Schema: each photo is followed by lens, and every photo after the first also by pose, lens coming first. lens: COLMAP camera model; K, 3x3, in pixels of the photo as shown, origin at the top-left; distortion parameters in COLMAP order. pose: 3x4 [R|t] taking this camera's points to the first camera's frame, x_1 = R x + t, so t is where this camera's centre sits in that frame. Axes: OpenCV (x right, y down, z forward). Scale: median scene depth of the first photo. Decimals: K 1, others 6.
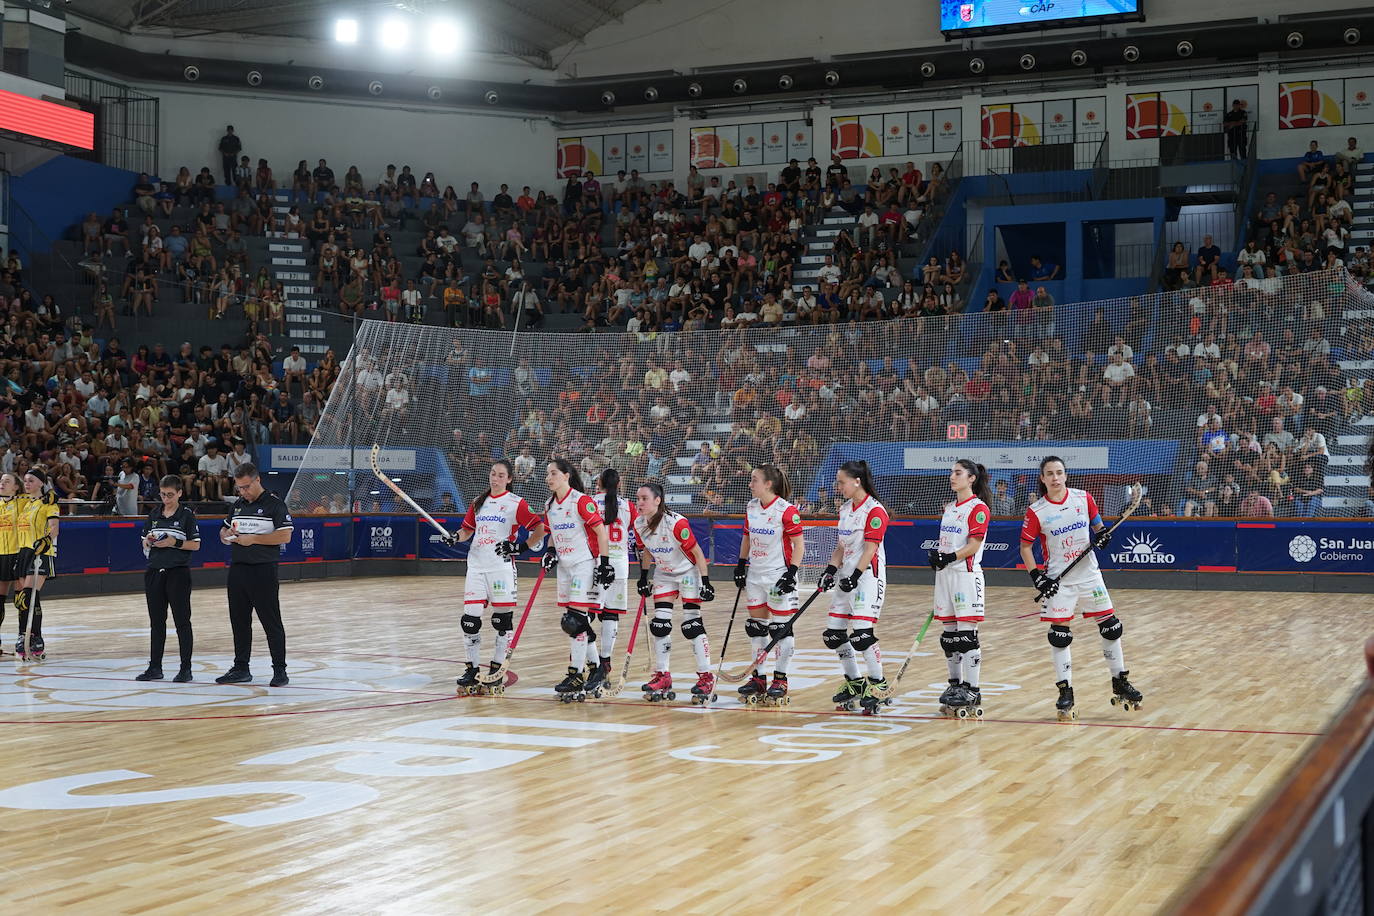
lens RADIAL K [[1980.3, 0, 664.9], [0, 1980.3, 462.1], [0, 0, 1]] dist [-0.023969, -0.011001]
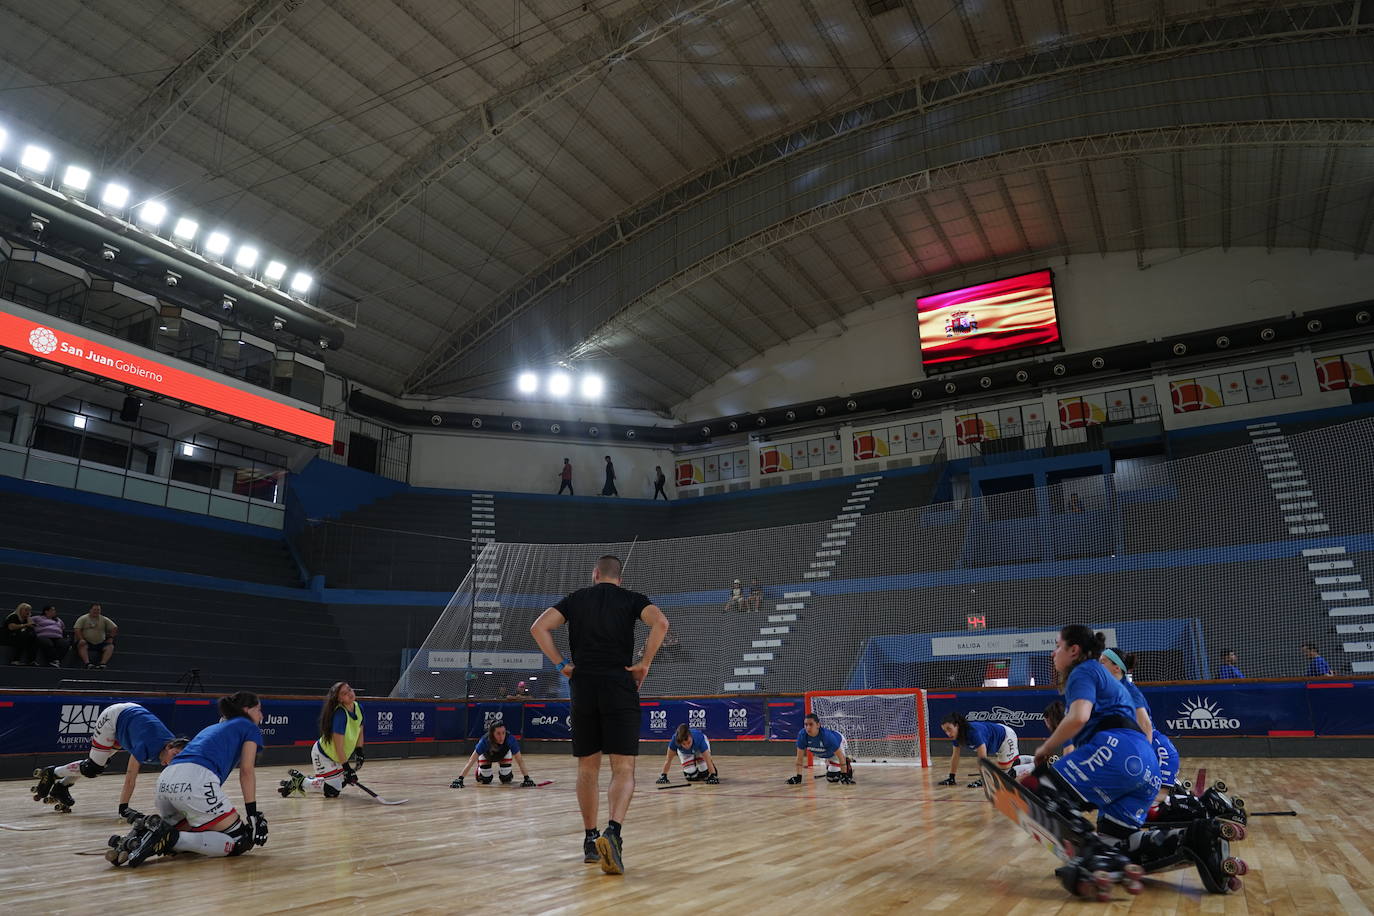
lens RADIAL K [[919.1, 0, 687.0], [0, 919.1, 458.0], [0, 0, 1]] dist [-0.054341, 0.044416]
pose [[0.995120, -0.040057, -0.090173, 0.022137], [0.015621, 0.966319, -0.256873, 0.021661], [0.097425, 0.254211, 0.962229, 0.339093]]
